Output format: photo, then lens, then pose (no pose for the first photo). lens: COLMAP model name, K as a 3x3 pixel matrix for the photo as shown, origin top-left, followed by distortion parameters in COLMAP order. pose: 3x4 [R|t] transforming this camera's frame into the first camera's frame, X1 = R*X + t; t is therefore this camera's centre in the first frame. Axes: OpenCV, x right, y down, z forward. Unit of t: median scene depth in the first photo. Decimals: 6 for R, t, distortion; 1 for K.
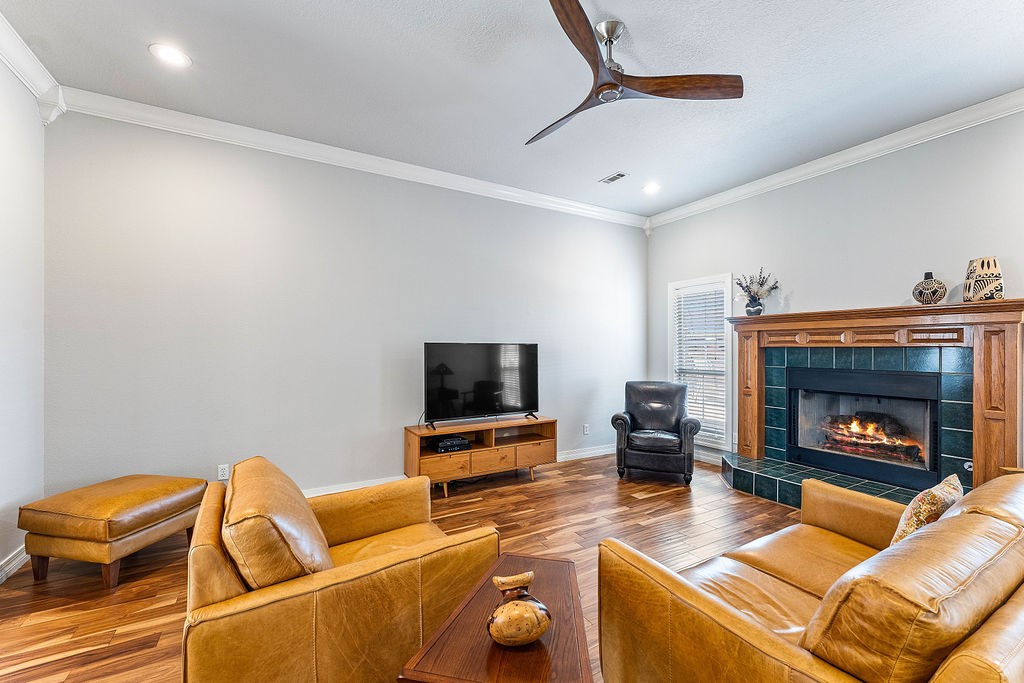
lens RADIAL K [[422.4, 0, 517.0], [0, 422.4, 340.1], [0, 0, 1]] dist [0.002295, 0.000385]
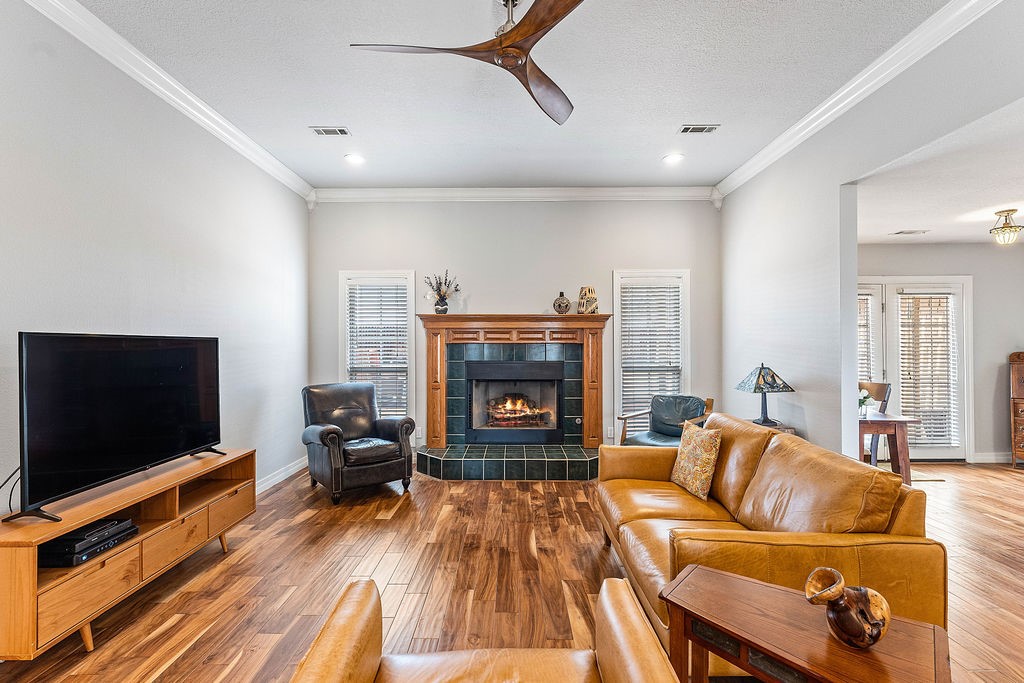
lens RADIAL K [[441.2, 0, 506.2], [0, 441.2, 337.4], [0, 0, 1]] dist [-0.013524, -0.000682]
pose [[0.501630, 0.012307, 0.864995, -0.336138], [-0.013937, 0.999884, -0.006143, 0.006534], [-0.864970, -0.008974, 0.501743, 0.313872]]
